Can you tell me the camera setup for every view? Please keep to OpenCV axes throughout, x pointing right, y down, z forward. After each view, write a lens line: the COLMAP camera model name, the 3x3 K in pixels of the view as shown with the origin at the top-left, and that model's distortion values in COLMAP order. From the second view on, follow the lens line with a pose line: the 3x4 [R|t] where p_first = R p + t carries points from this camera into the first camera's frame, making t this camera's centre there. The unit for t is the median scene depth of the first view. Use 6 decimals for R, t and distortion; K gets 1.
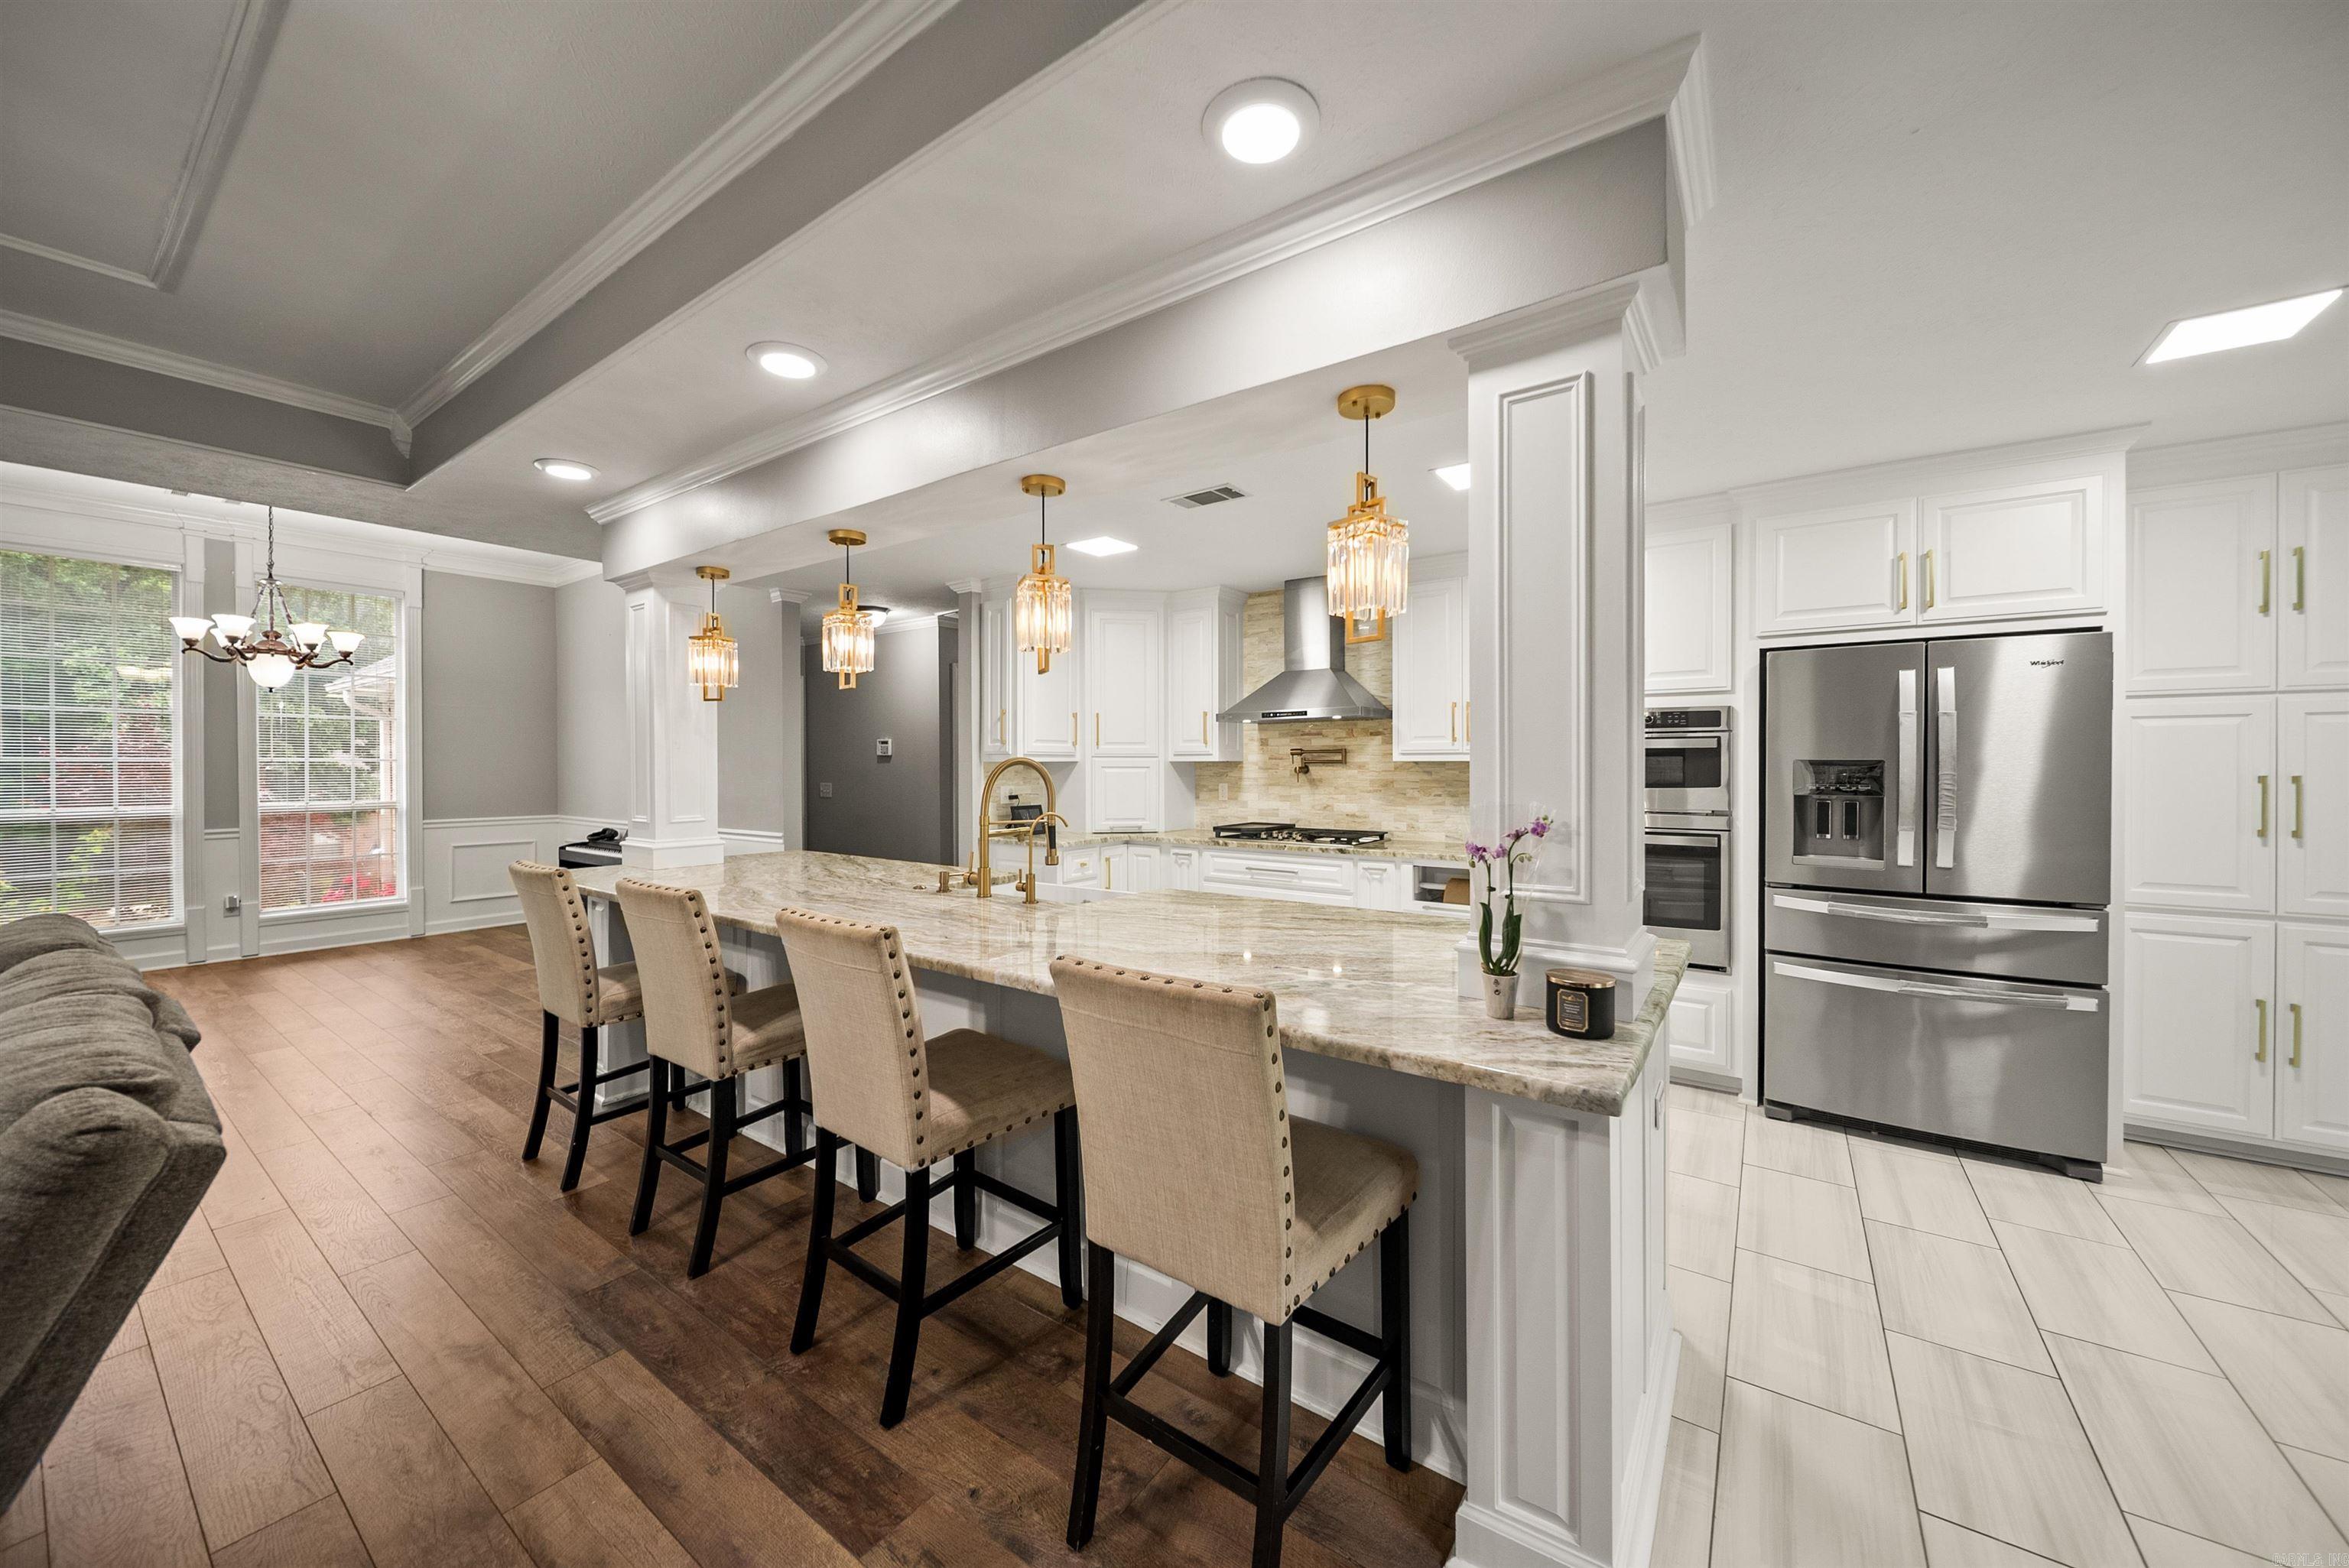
lens RADIAL K [[850.6, 0, 1185.8], [0, 850.6, 768.5], [0, 0, 1]] dist [-0.001035, -0.001023]
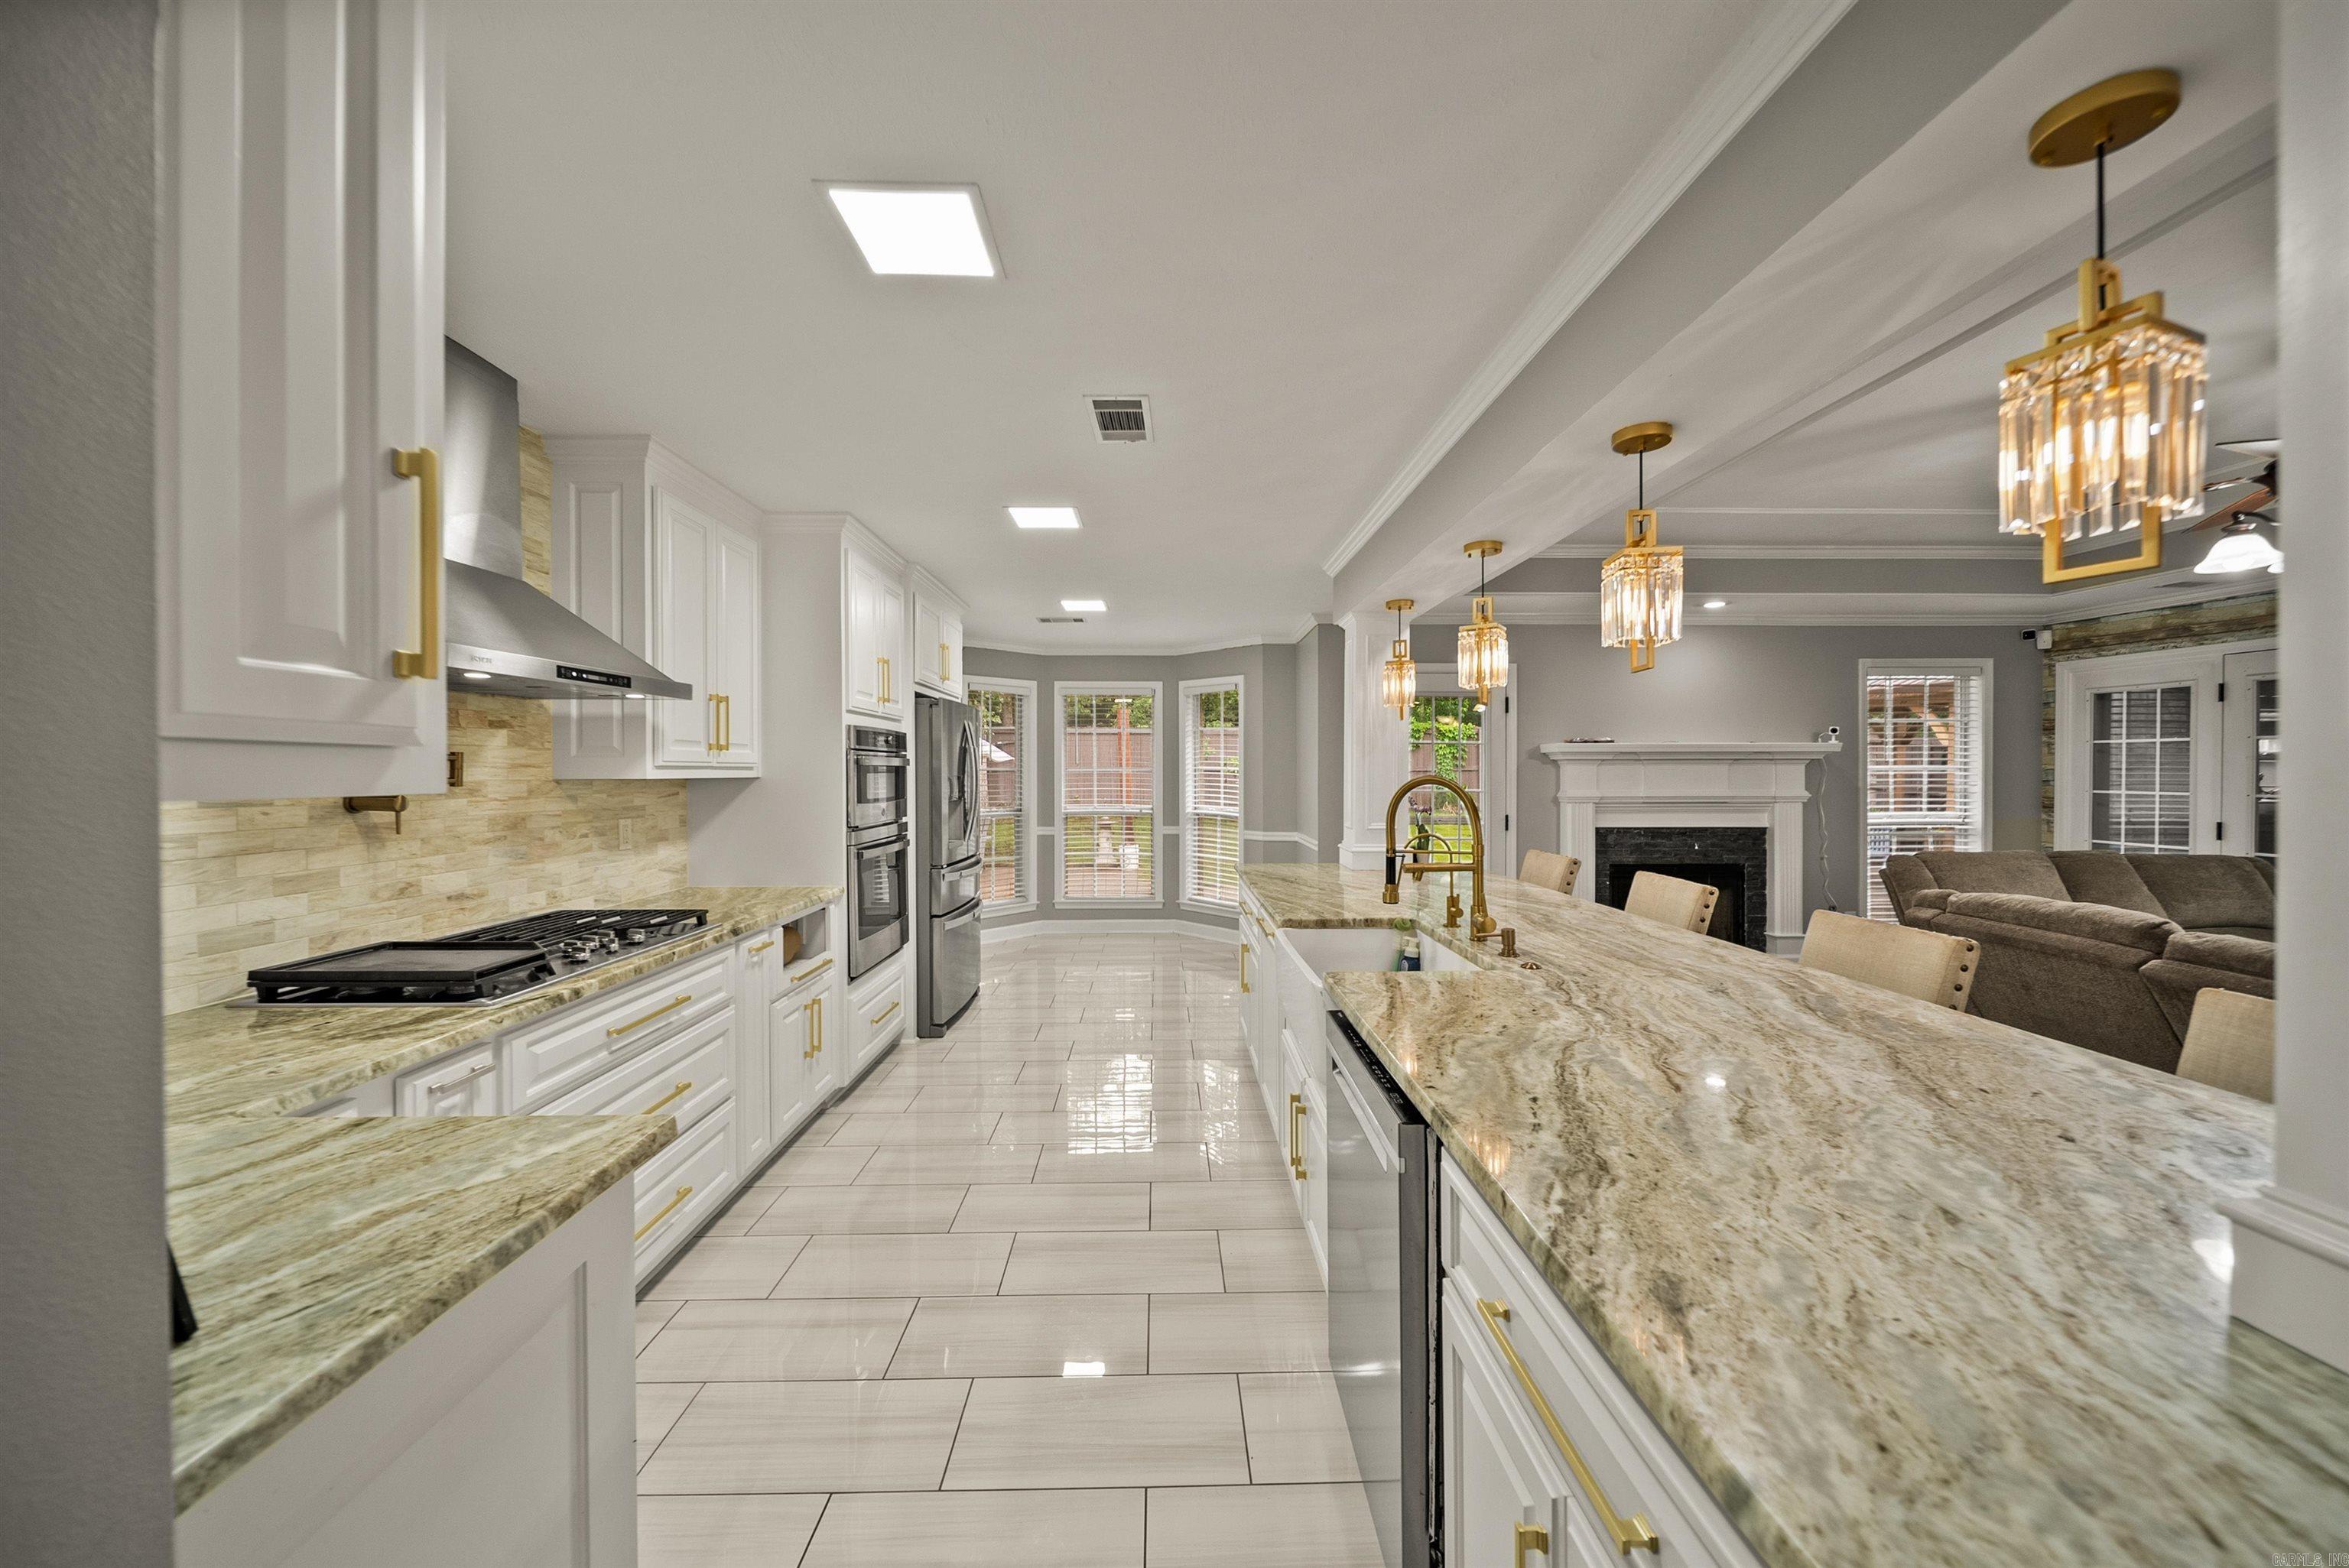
lens RADIAL K [[850.6, 0, 1178.4], [0, 850.6, 776.8], [0, 0, 1]] dist [-0.001035, -0.001023]
pose [[-0.594048, -0.004441, 0.804417, -0.415381], [0.002955, 0.999966, 0.007702, -0.012854], [-0.804424, 0.006952, -0.594015, 0.972937]]
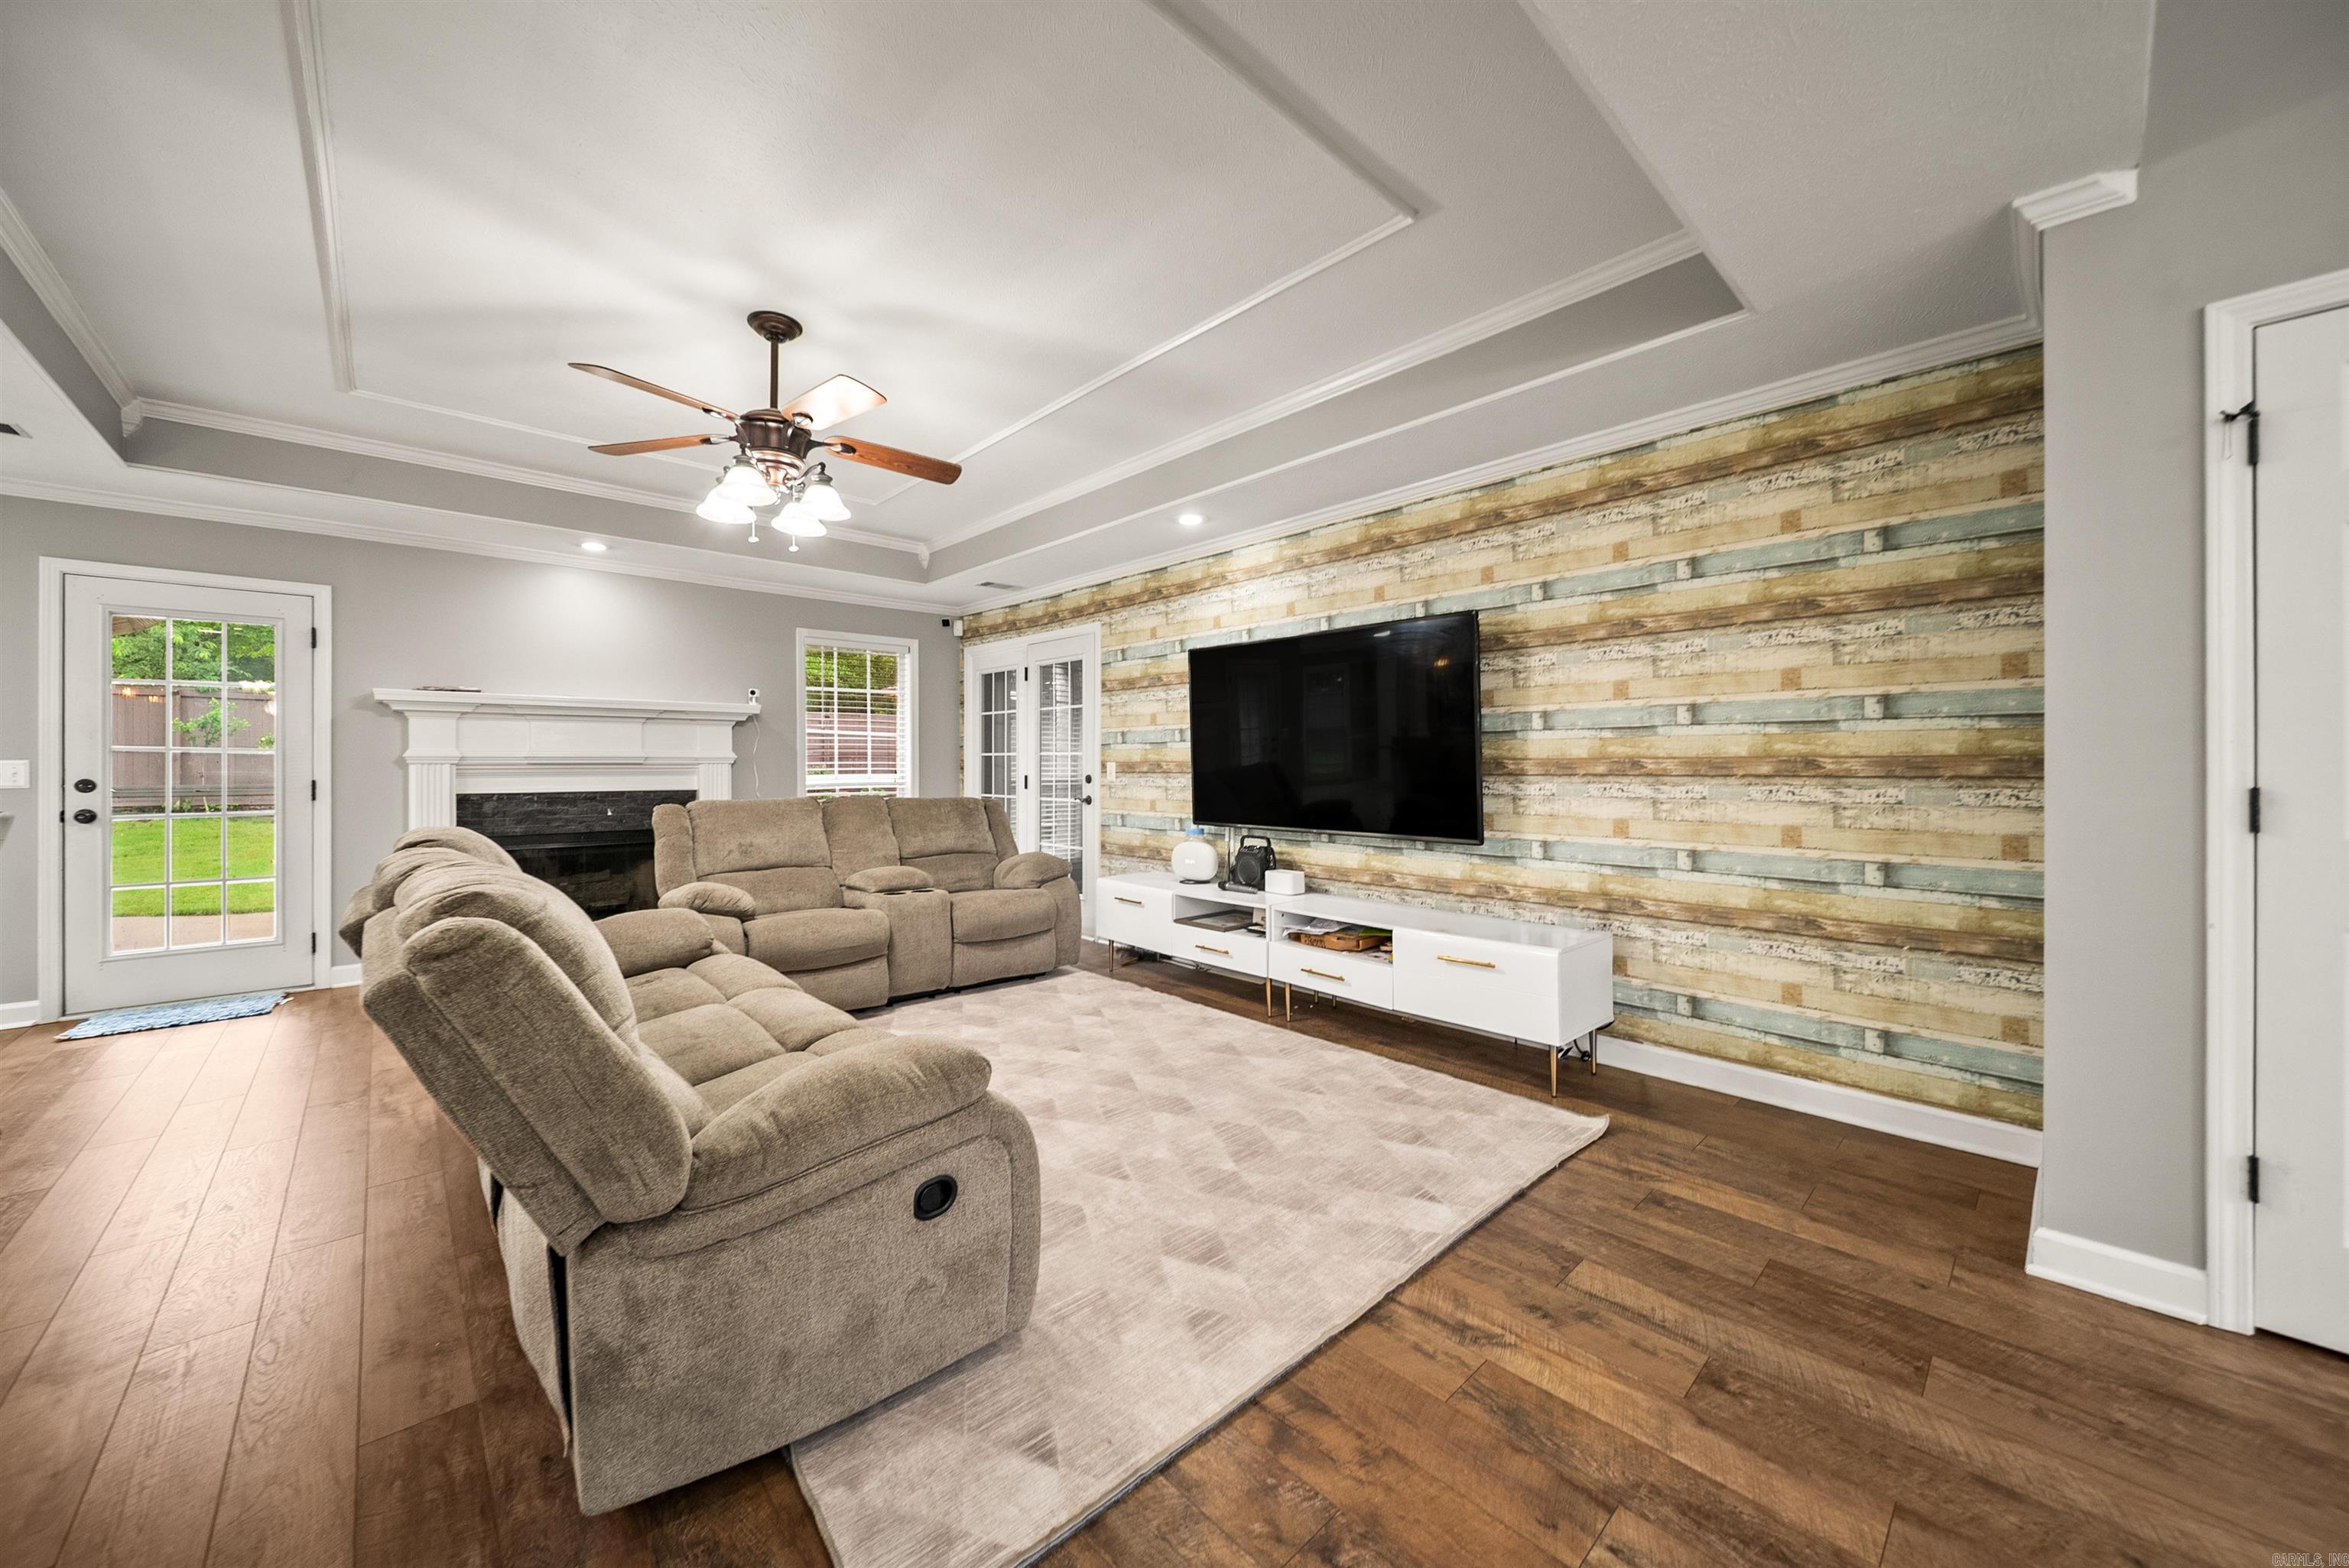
lens RADIAL K [[850.6, 0, 1181.2], [0, 850.6, 761.9], [0, 0, 1]] dist [-0.001035, -0.001023]
pose [[-0.979666, 0.002404, 0.200623, -0.818224], [0.002403, 0.999997, -0.000244, 0.031982], [-0.200623, 0.000243, -0.979669, 0.619946]]
